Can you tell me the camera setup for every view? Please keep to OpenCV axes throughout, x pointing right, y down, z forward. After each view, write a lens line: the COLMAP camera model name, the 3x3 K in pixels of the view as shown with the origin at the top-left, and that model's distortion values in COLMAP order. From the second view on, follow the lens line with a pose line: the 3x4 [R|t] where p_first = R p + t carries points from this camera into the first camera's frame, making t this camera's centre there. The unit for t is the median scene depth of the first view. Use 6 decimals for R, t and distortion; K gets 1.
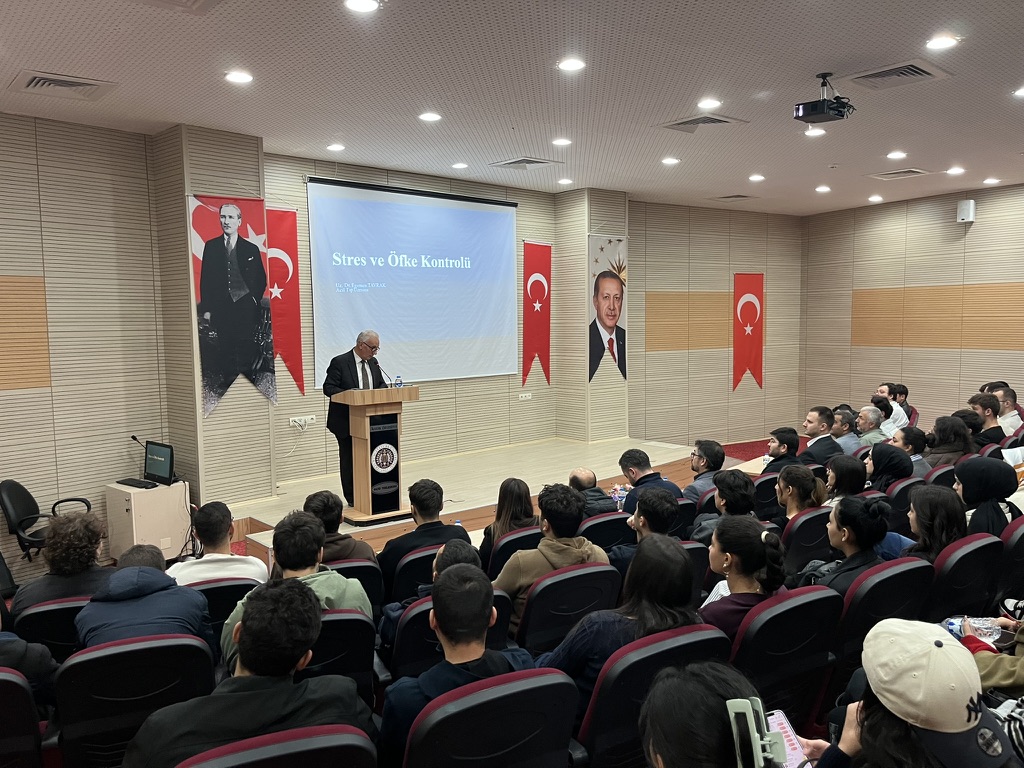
lens RADIAL K [[774.8, 0, 511.9], [0, 774.8, 389.9], [0, 0, 1]] dist [0.052543, -0.059056]
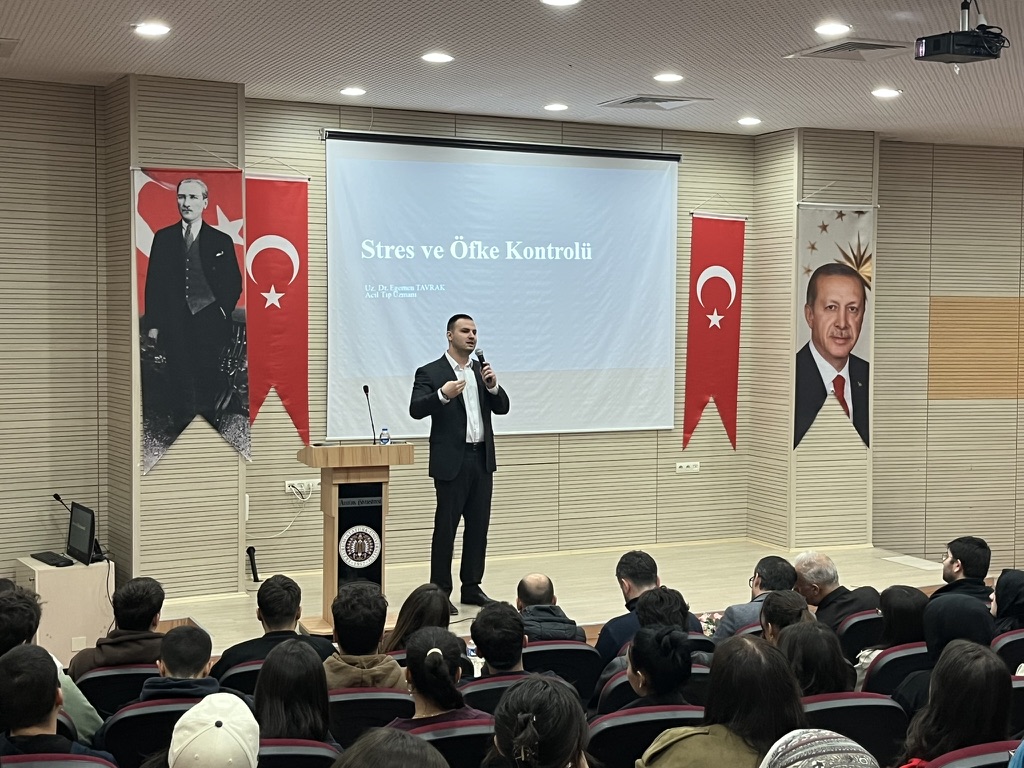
lens RADIAL K [[1418.6, 0, 522.3], [0, 1418.6, 390.4], [0, 0, 1]] dist [0.086545, 0.000000]
pose [[0.958370, 0.036031, -0.283248, 0.265135], [-0.046280, 0.998491, -0.029572, -0.016117], [0.281755, 0.041449, 0.958591, -0.142877]]
